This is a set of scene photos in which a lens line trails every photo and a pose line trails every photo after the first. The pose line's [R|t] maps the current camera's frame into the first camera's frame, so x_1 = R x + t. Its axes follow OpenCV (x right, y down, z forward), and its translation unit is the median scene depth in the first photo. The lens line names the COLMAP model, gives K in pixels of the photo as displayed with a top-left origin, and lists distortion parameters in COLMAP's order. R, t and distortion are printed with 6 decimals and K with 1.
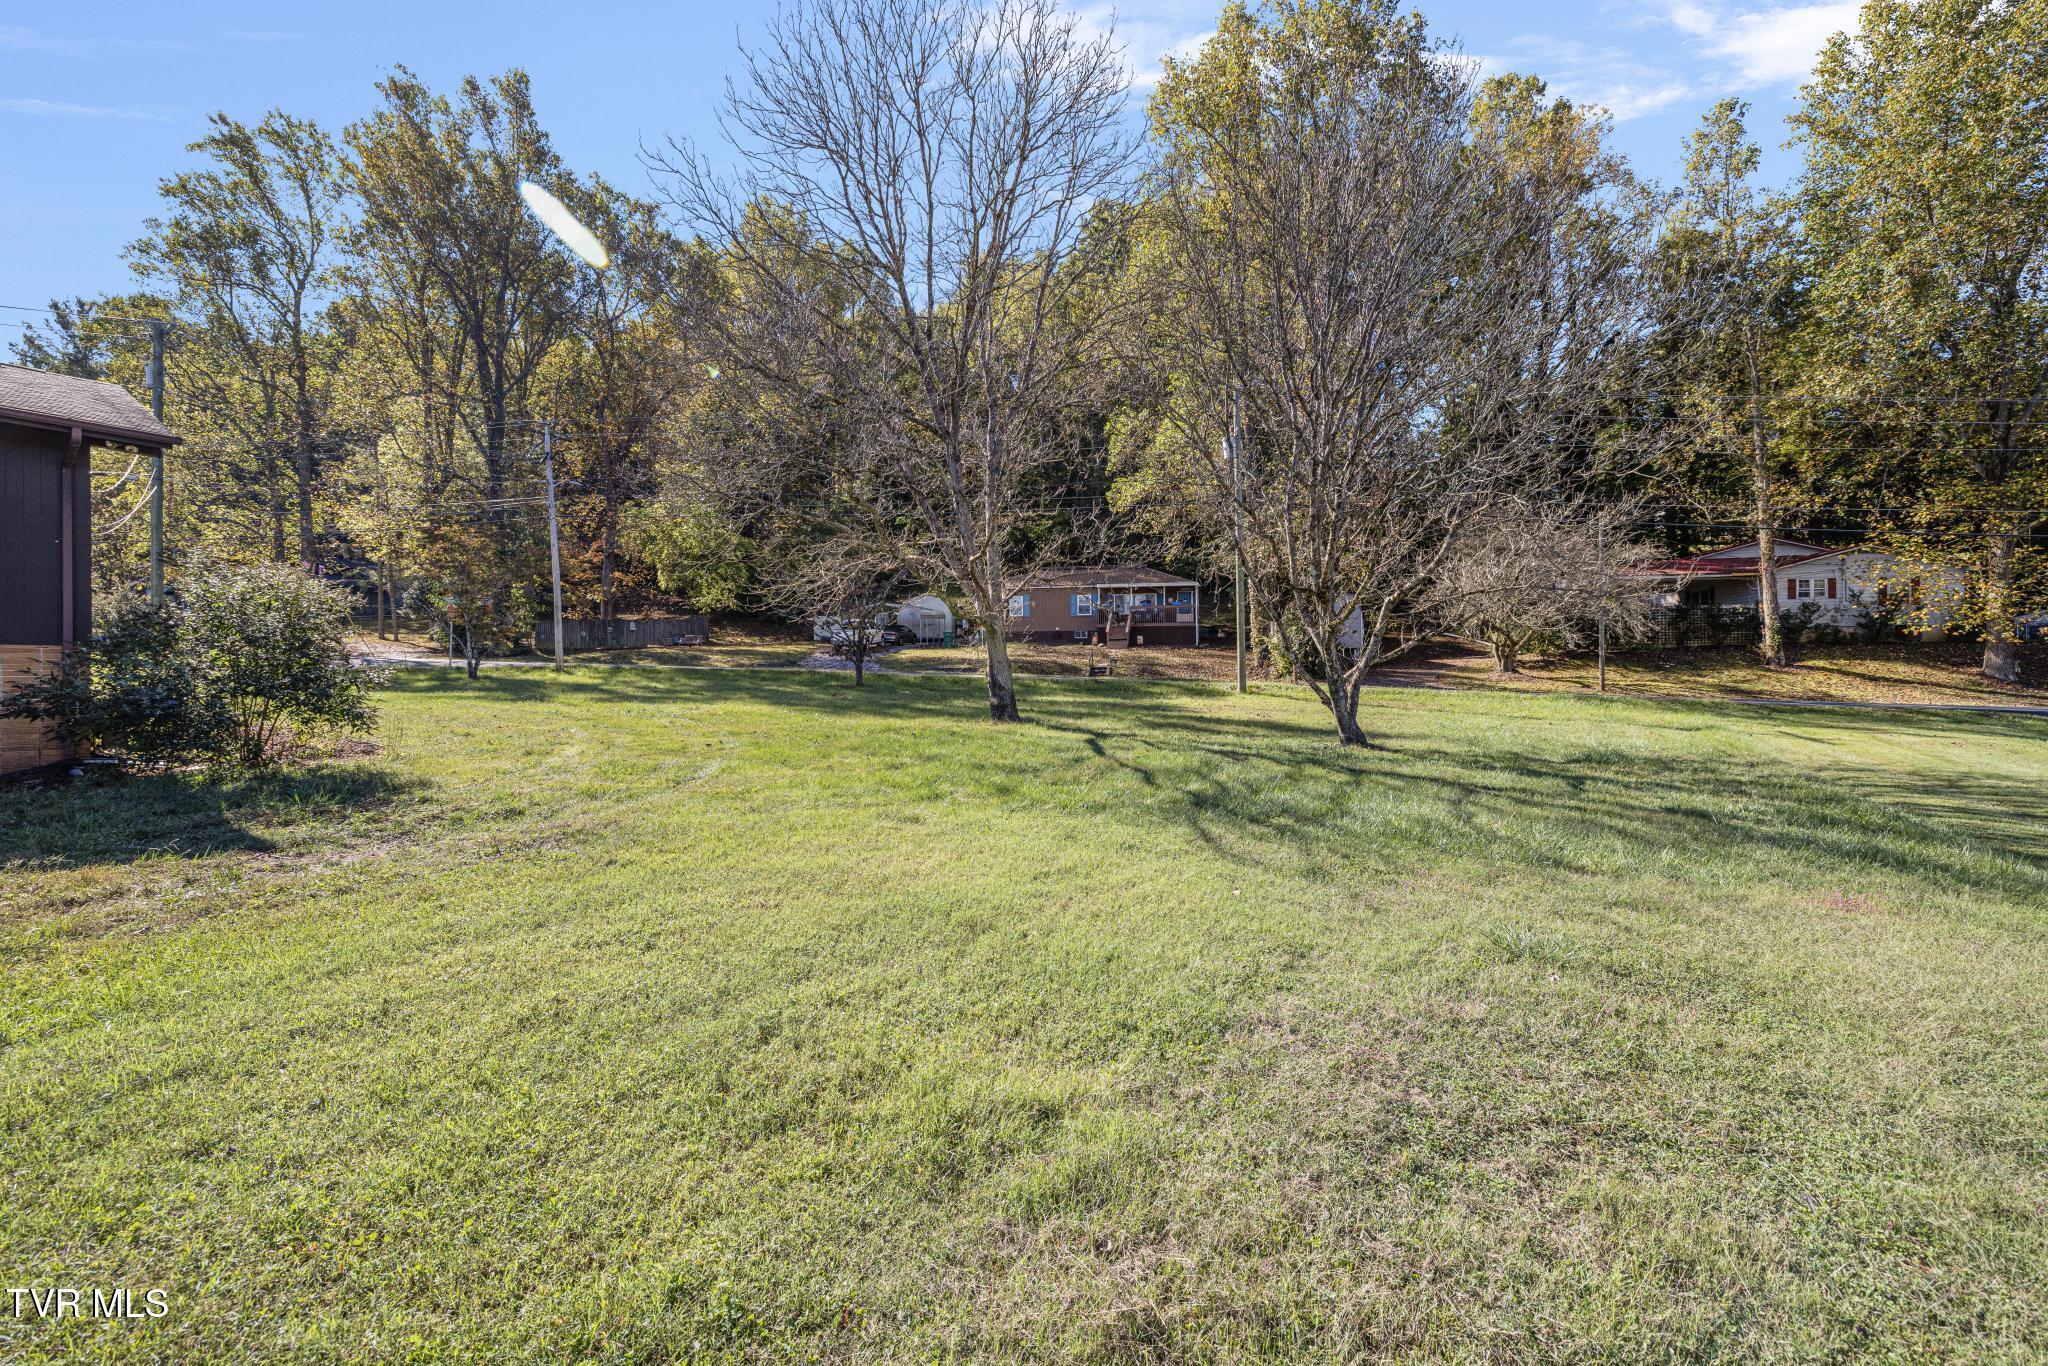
lens RADIAL K [[857.7, 0, 1024.0], [0, 857.7, 683.0], [0, 0, 1]] dist [0.000924, 0.000224]
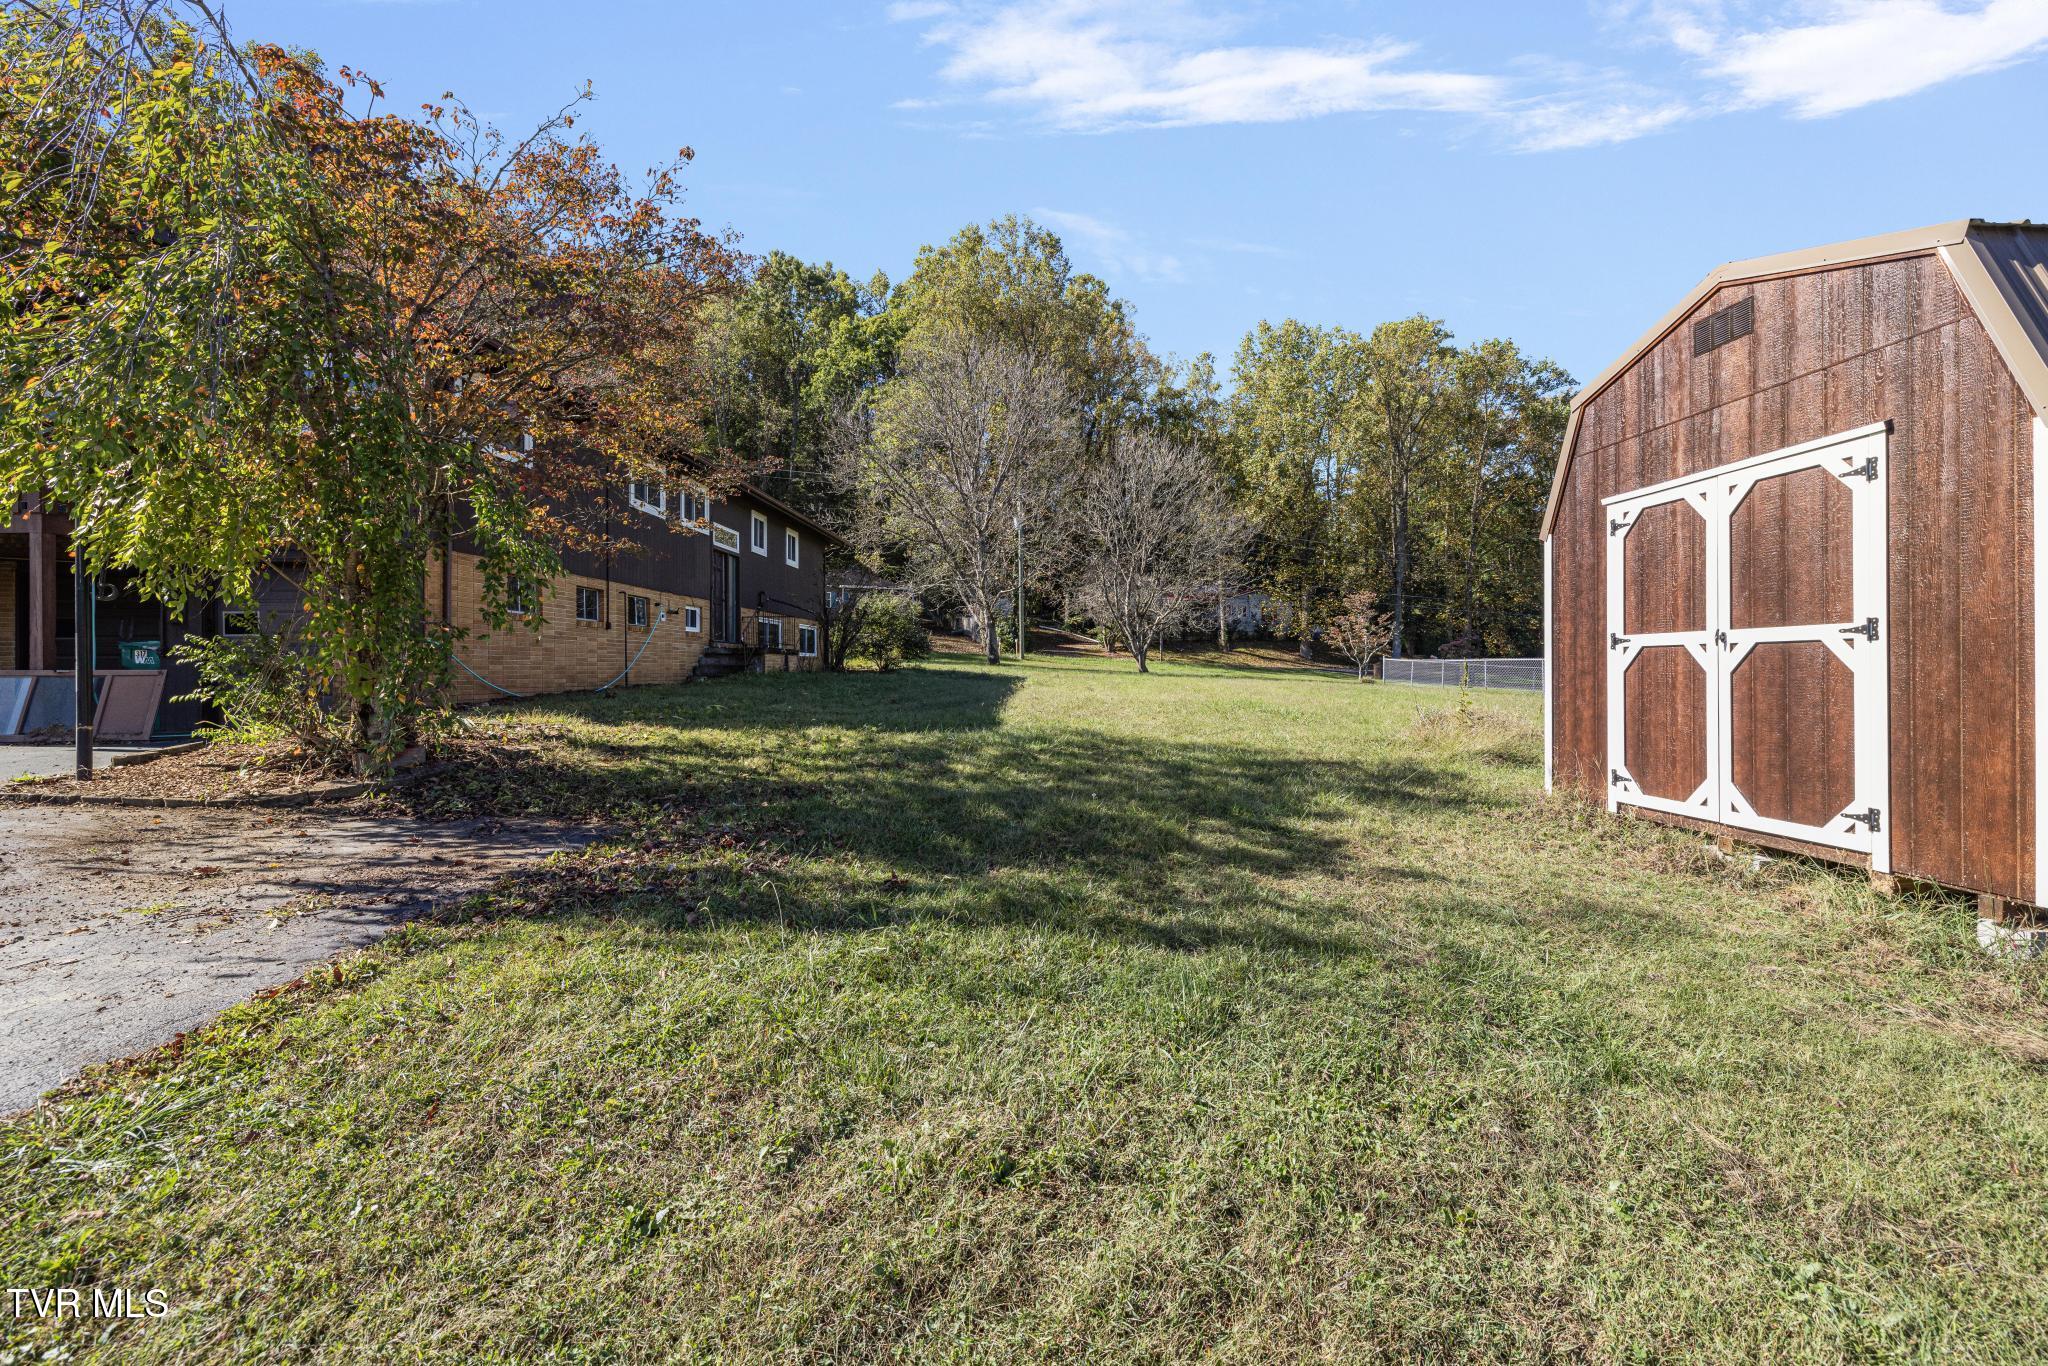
lens RADIAL K [[864.7, 0, 1023.3], [0, 864.7, 670.5], [0, 0, 1]] dist [-0.001206, -0.000249]
pose [[0.853647, -0.000984, 0.520850, -0.293314], [-0.000122, 0.999998, 0.002090, 0.011386], [-0.520851, -0.001847, 0.853645, -0.235878]]
